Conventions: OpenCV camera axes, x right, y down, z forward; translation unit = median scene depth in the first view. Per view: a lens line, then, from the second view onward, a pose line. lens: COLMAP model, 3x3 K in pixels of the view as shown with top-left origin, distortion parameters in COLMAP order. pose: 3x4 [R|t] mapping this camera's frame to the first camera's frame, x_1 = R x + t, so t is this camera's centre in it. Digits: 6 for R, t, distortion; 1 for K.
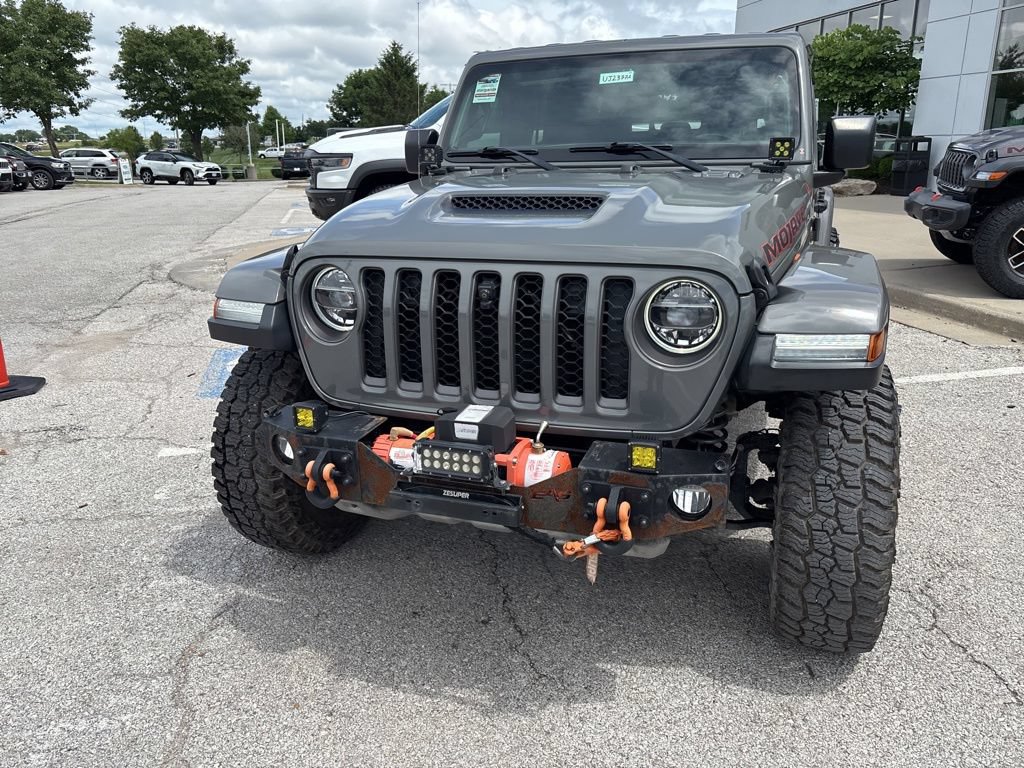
lens RADIAL K [[776.2, 0, 510.9], [0, 776.2, 378.8], [0, 0, 1]] dist [0.053501, -0.066440]
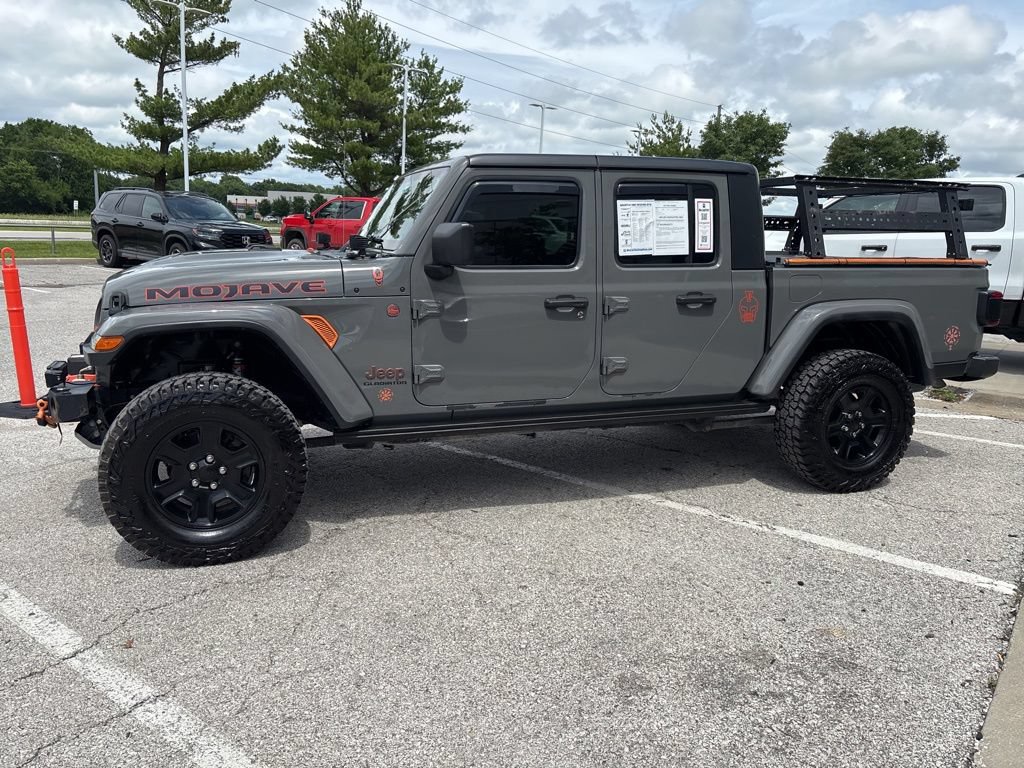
lens RADIAL K [[772.7, 0, 508.0], [0, 772.7, 385.8], [0, 0, 1]] dist [0.052510, -0.061408]
pose [[0.632960, 0.185851, -0.751545, 2.059754], [-0.262233, 0.964841, 0.017741, -0.192416], [0.728419, 0.185851, 0.659443, 0.459864]]
